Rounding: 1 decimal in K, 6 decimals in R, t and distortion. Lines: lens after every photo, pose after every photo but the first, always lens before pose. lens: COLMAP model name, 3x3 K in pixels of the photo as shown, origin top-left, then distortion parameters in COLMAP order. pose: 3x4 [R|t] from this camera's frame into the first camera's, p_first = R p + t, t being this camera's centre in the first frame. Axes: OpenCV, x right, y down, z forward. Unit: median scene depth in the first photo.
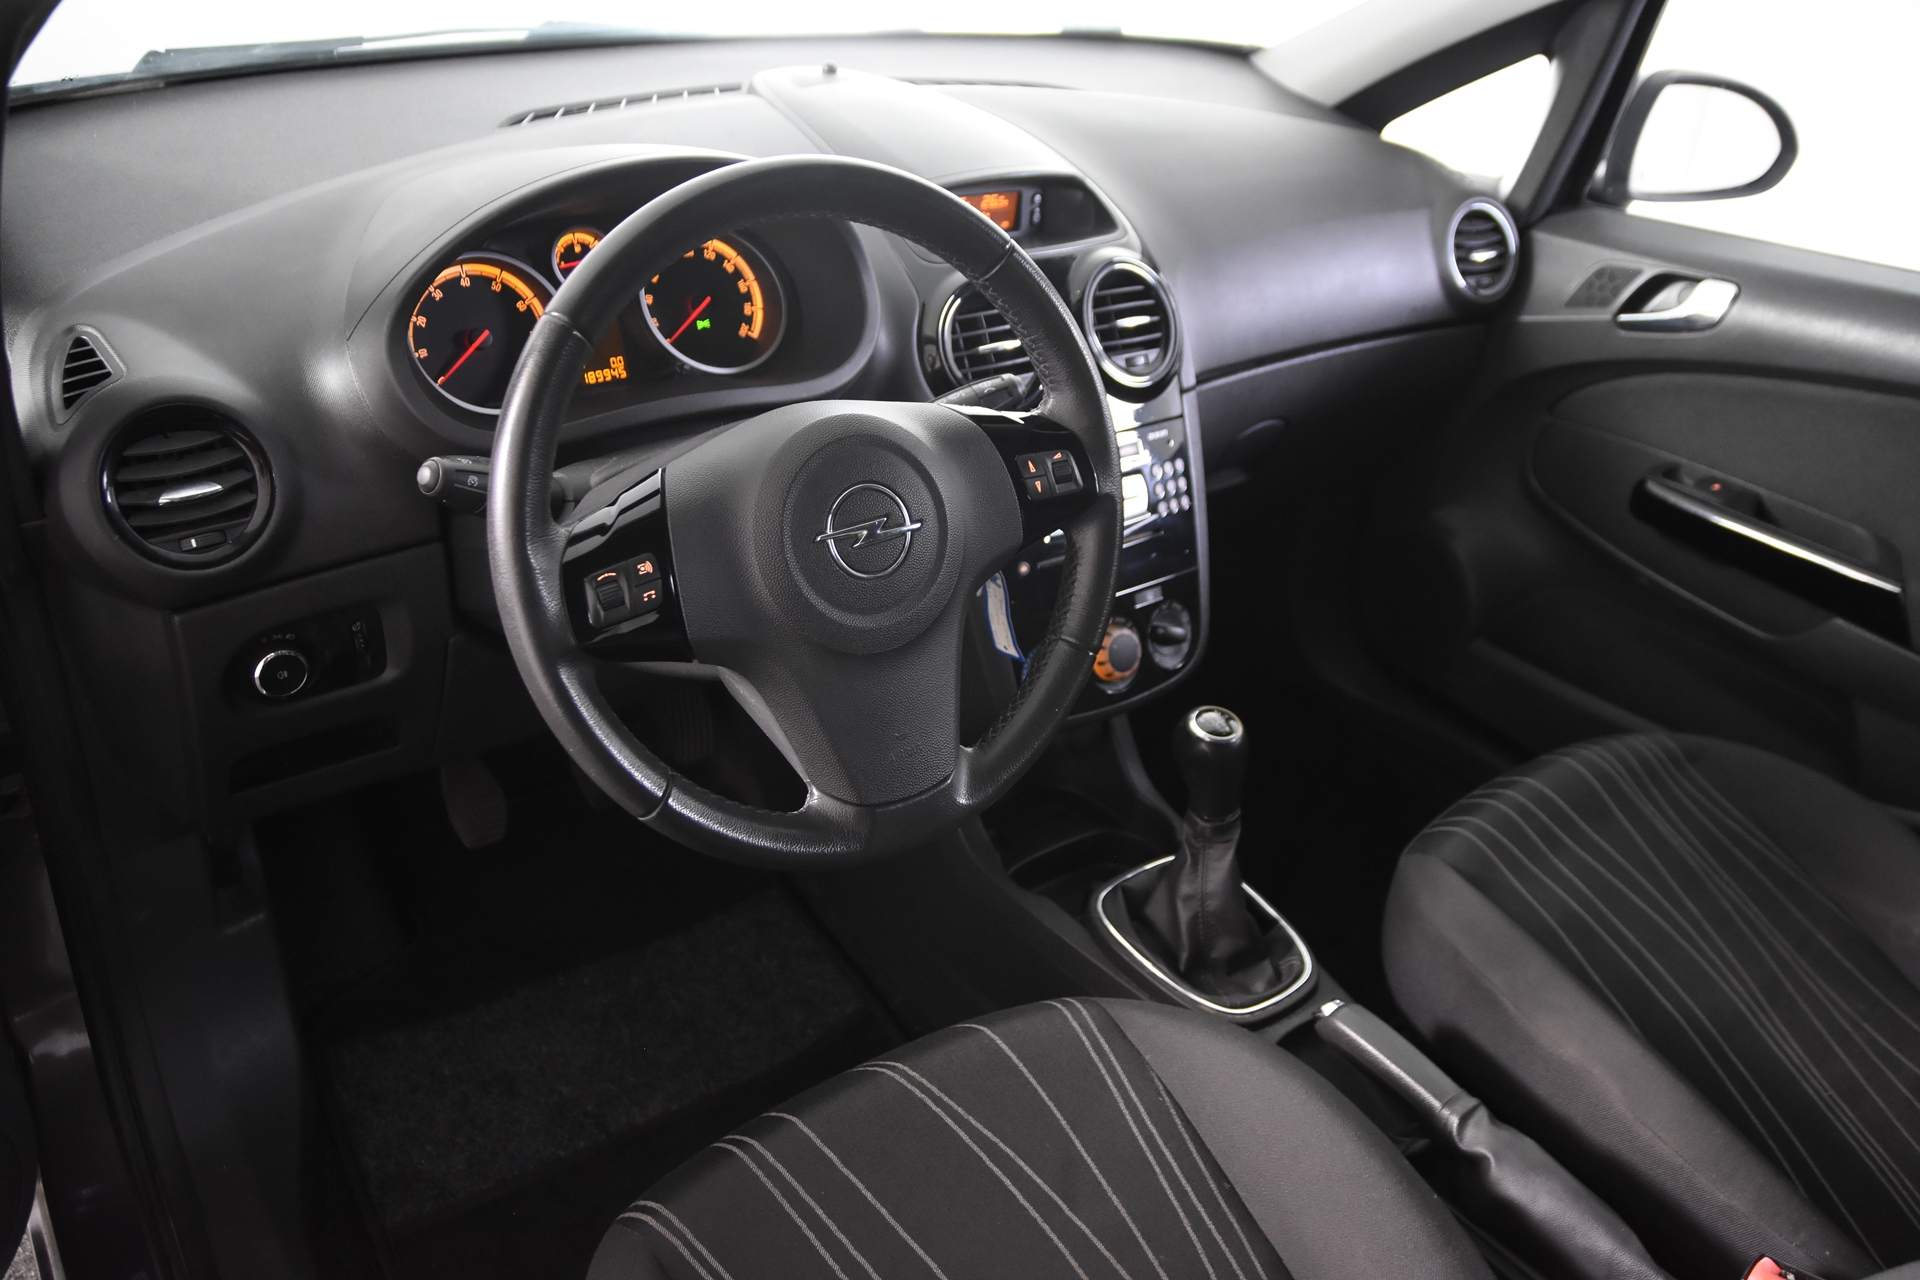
lens RADIAL K [[1514.0, 0, 979.6], [0, 1514.0, 649.6], [0, 0, 1]] dist [-0.099317, 0.052997]
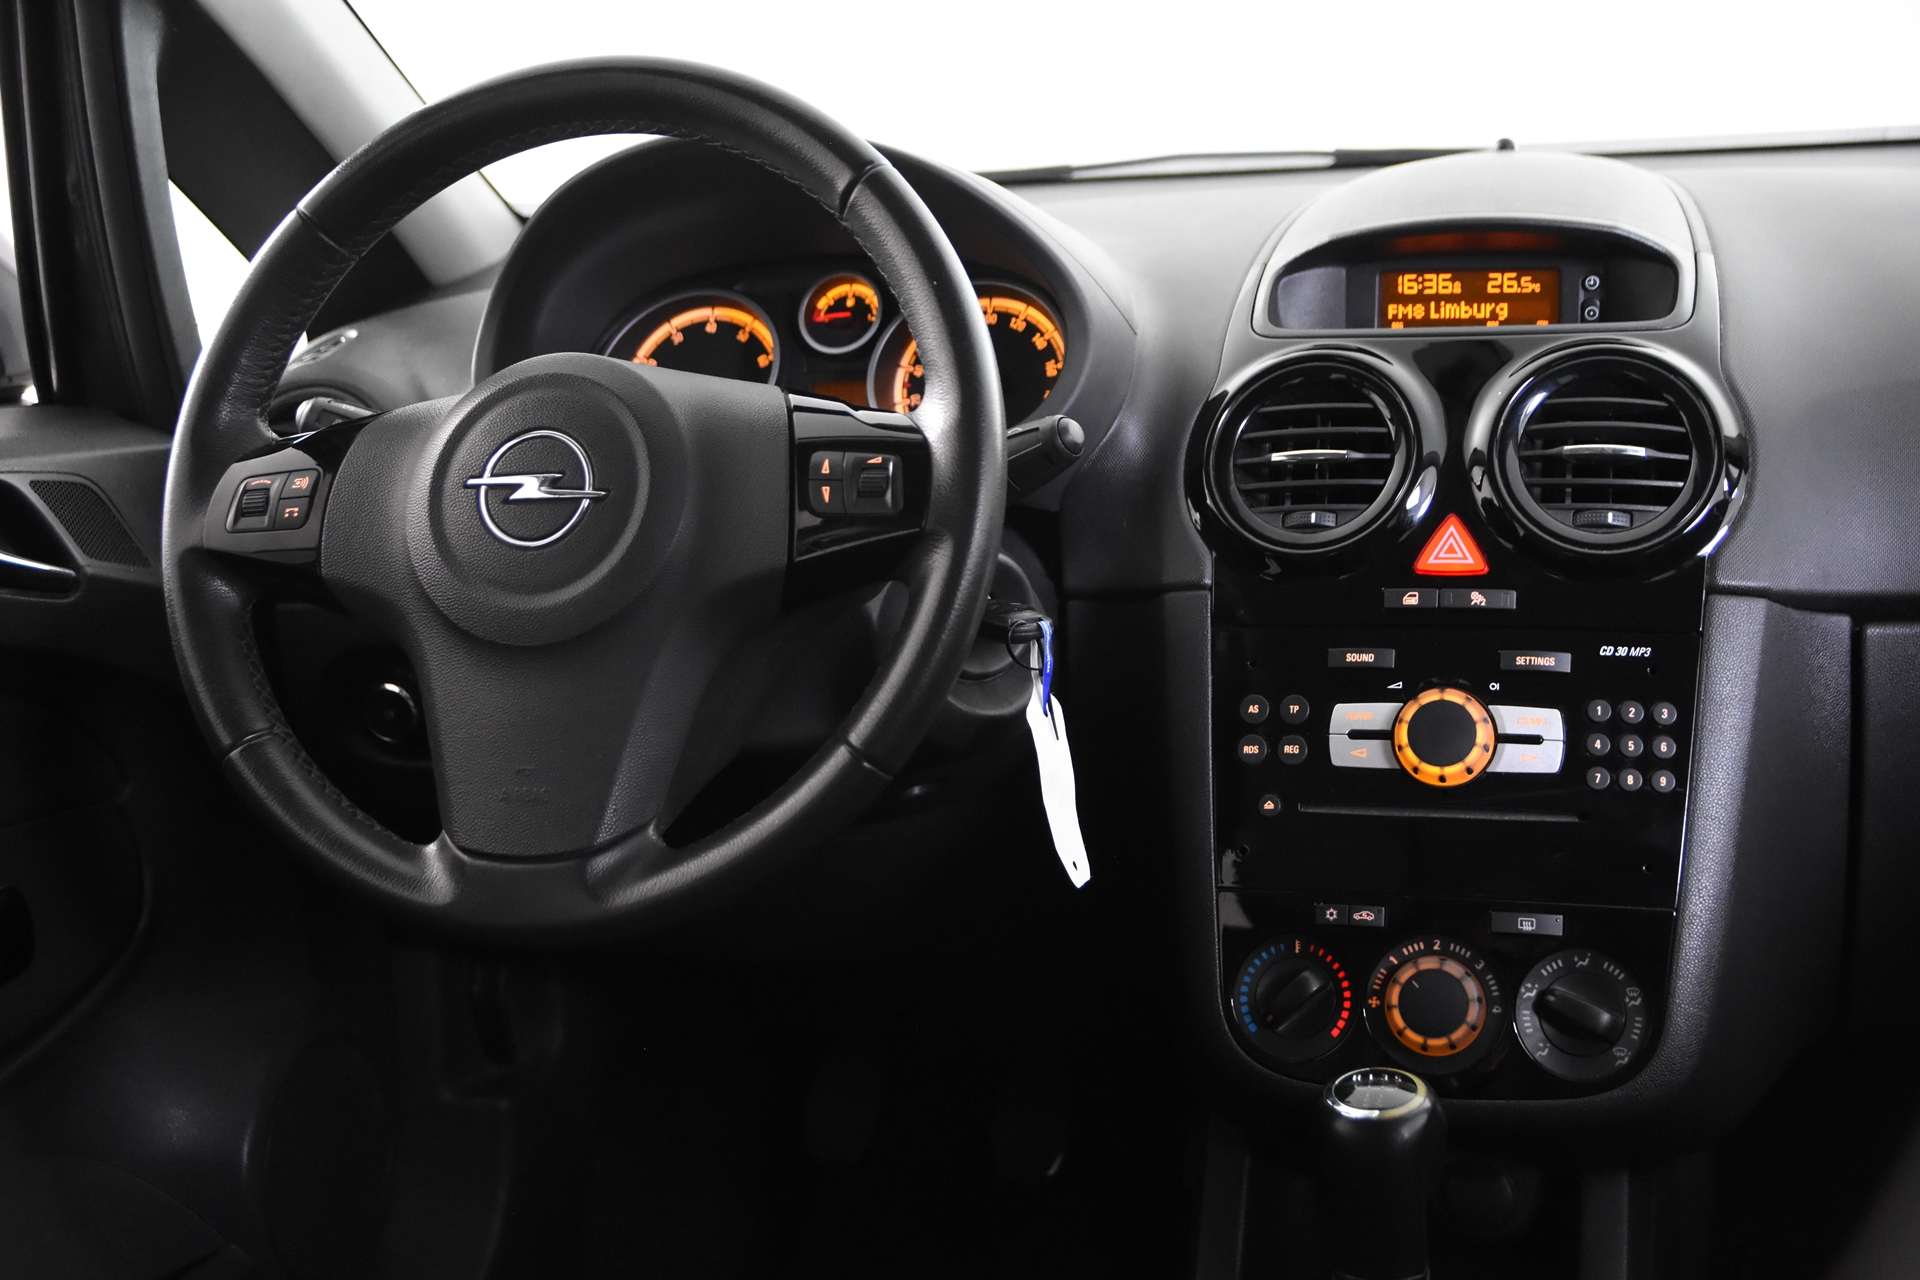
lens RADIAL K [[2438.2, 0, 964.1], [0, 2438.2, 653.9], [0, 0, 1]] dist [0.034785, 0.000000]
pose [[0.596641, 0.062569, -0.800065, 0.787434], [-0.329109, 0.928341, -0.172828, 0.107119], [0.731920, 0.366425, 0.574479, 0.346292]]
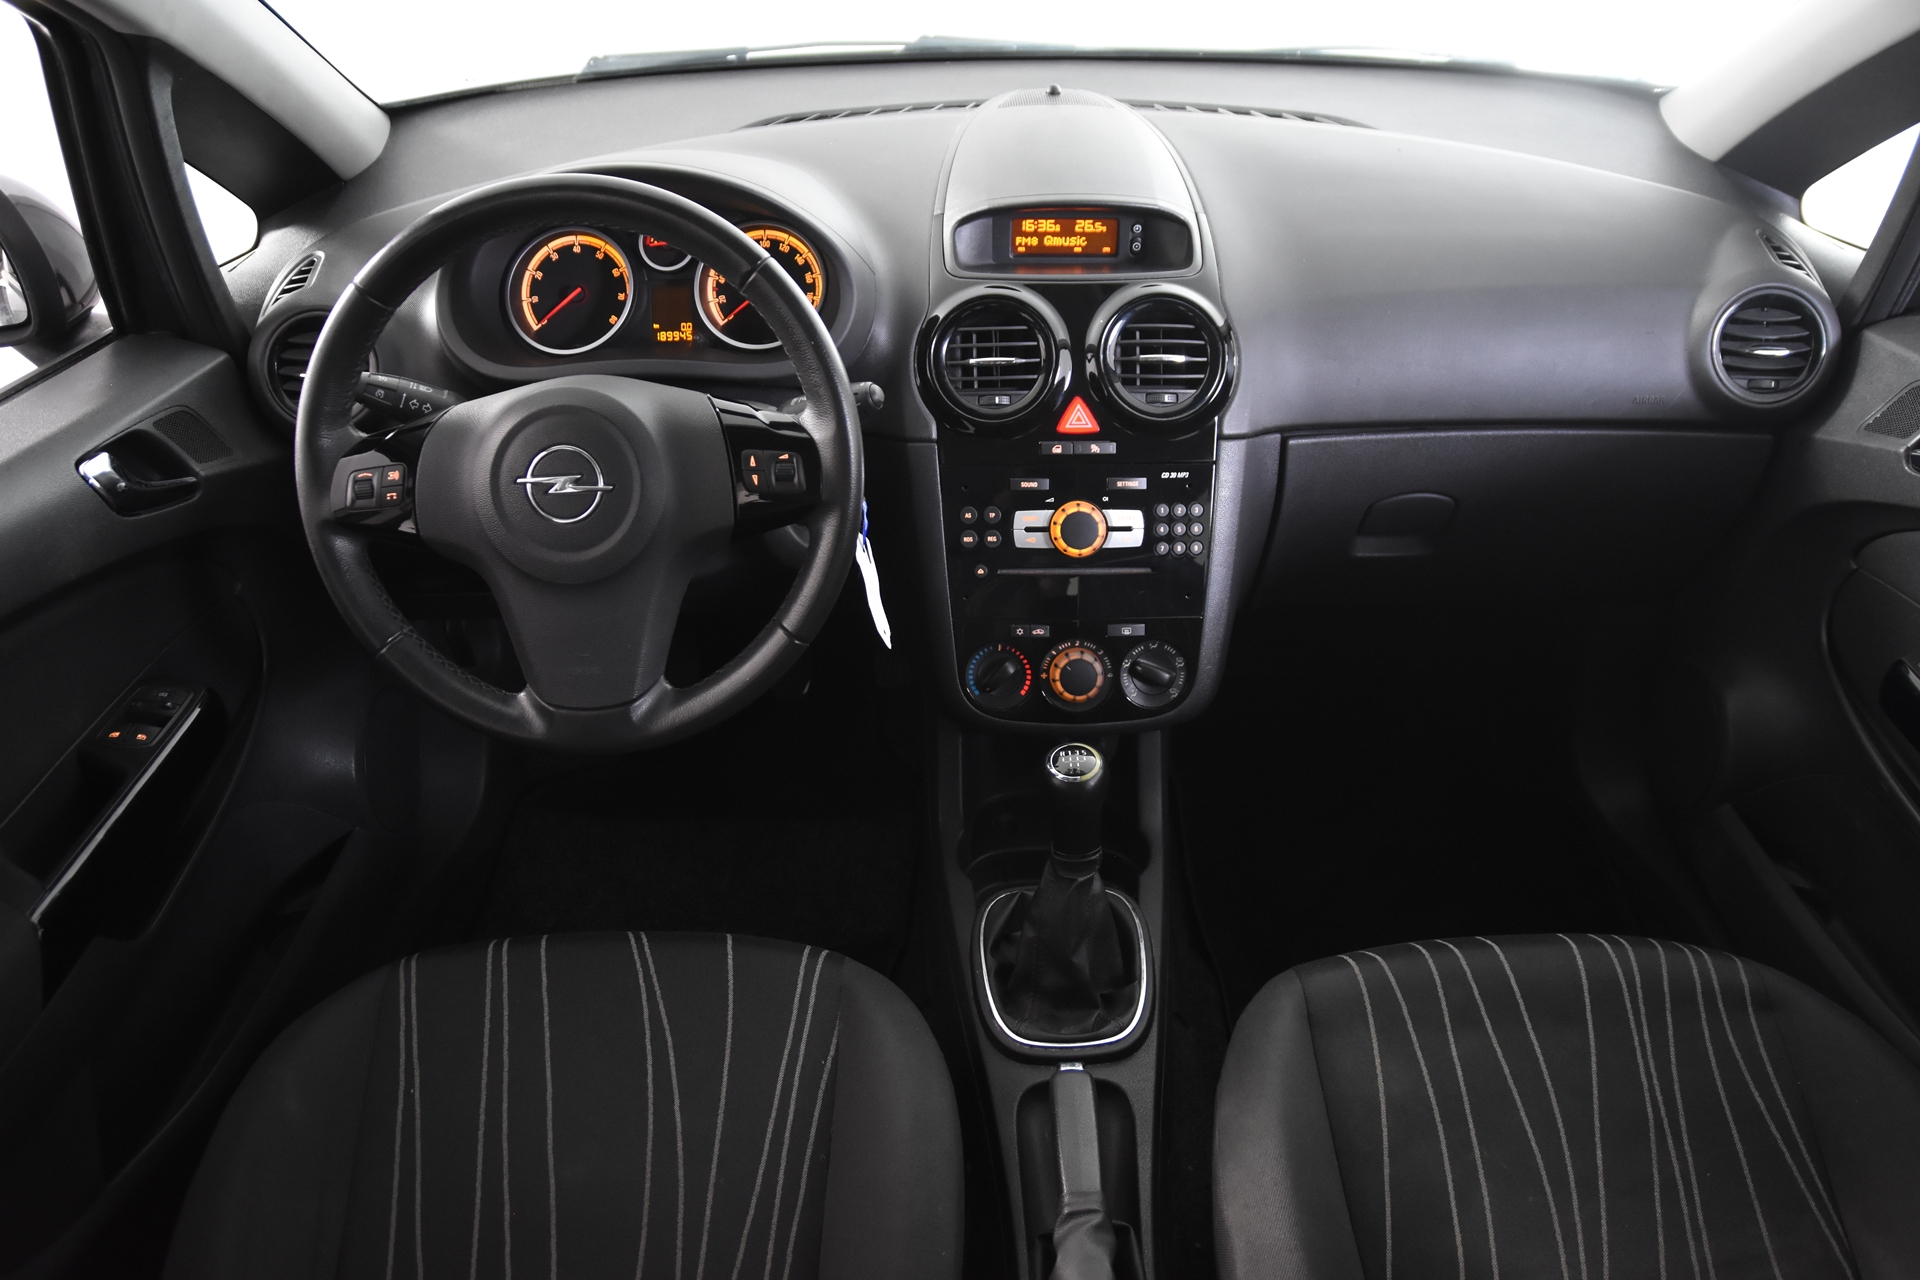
lens RADIAL K [[1447.6, 0, 971.1], [0, 1447.6, 640.0], [0, 0, 1]] dist [-0.117021, 0.067720]
pose [[0.801344, 0.249352, -0.543756, 0.628191], [-0.240160, 0.966614, 0.089335, -0.102307], [0.547878, 0.059001, 0.834475, 0.161610]]
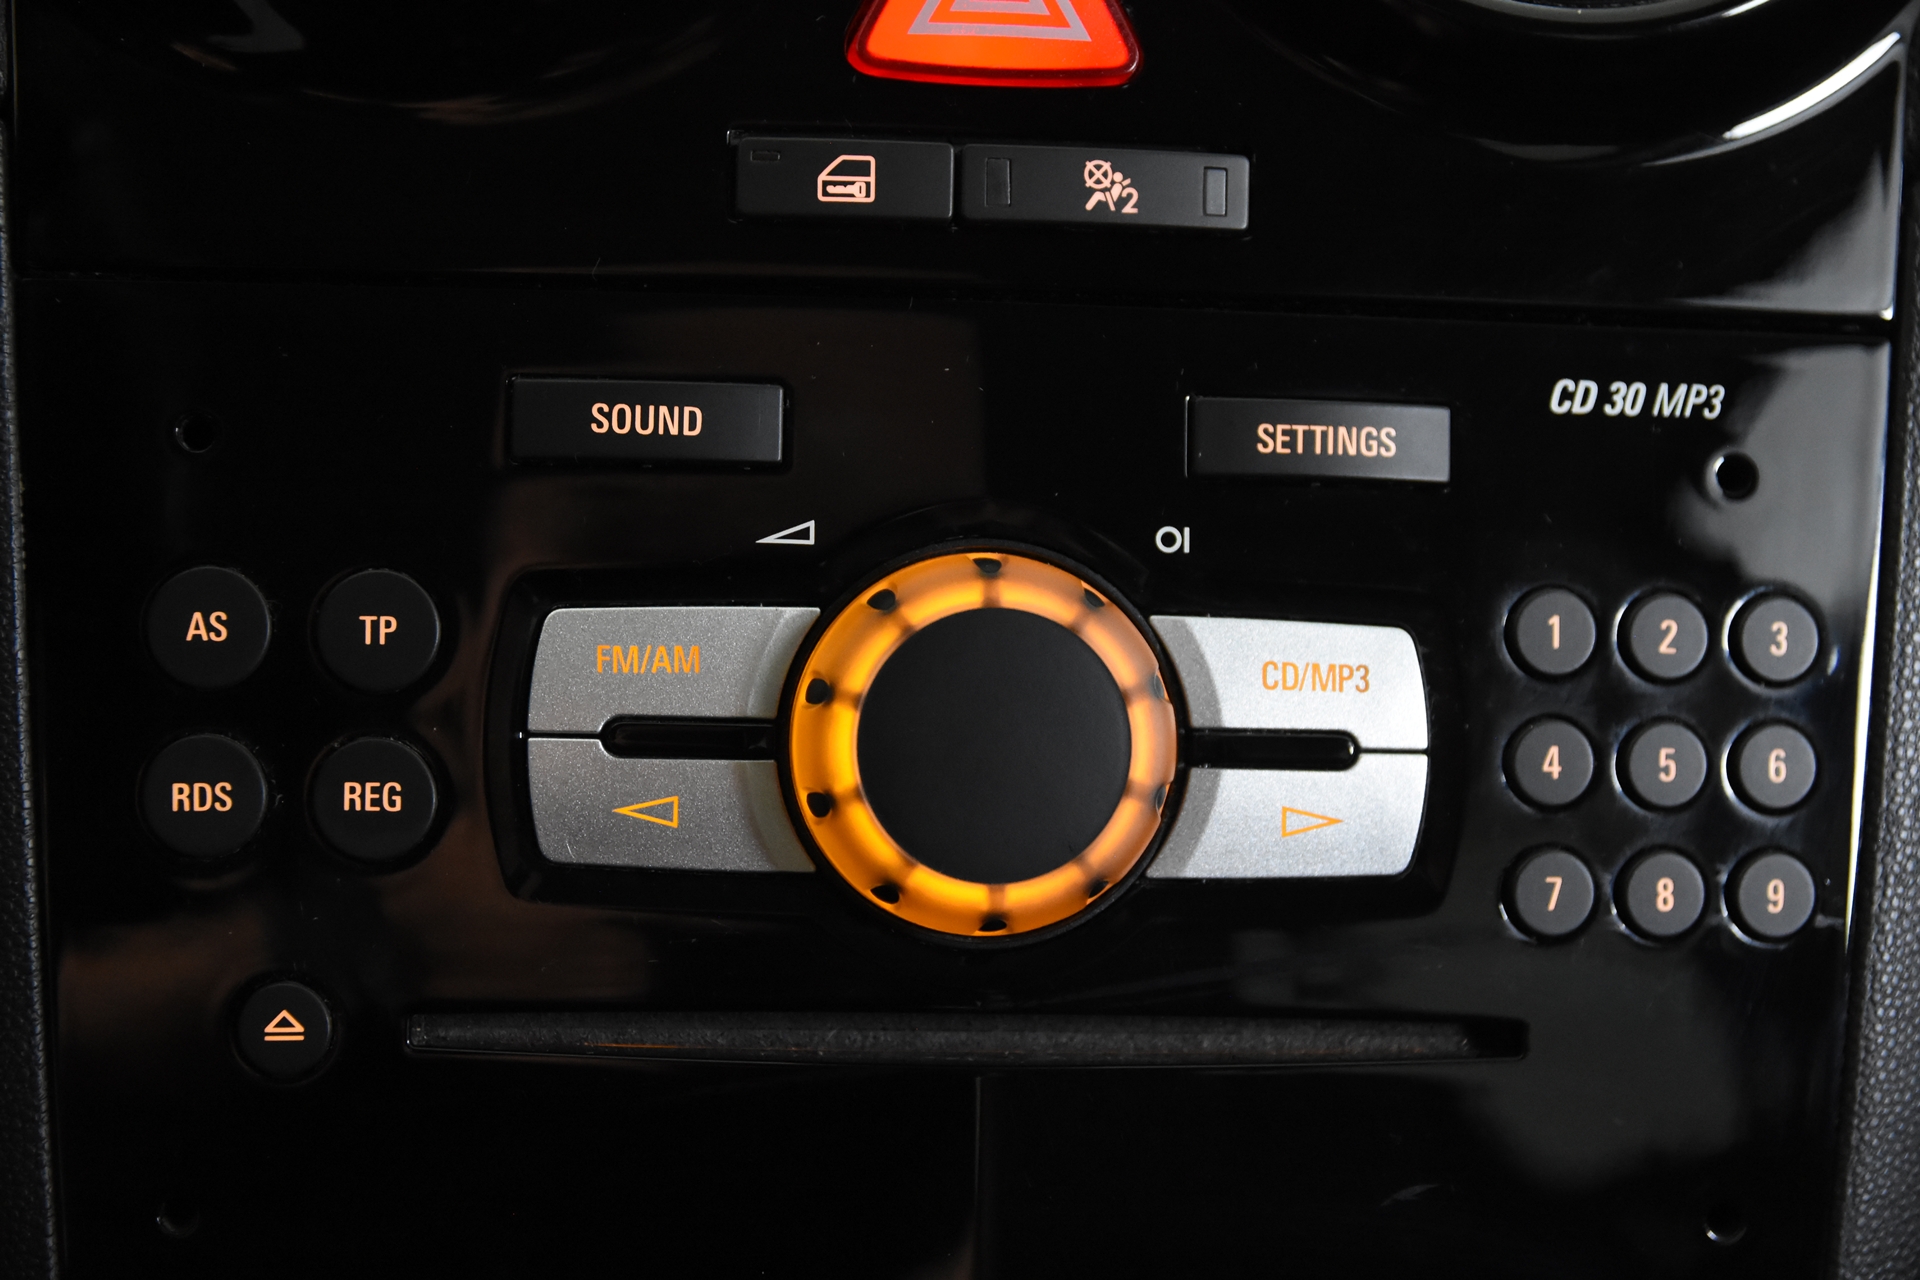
lens RADIAL K [[3310.0, 0, 964.1], [0, 3310.0, 636.3], [0, 0, 1]] dist [0.028411, 0.000000]
pose [[0.851290, 0.175946, -0.494317, 0.256732], [-0.261594, 0.958984, -0.109167, -0.076919], [0.454835, 0.222244, 0.862400, 0.791400]]
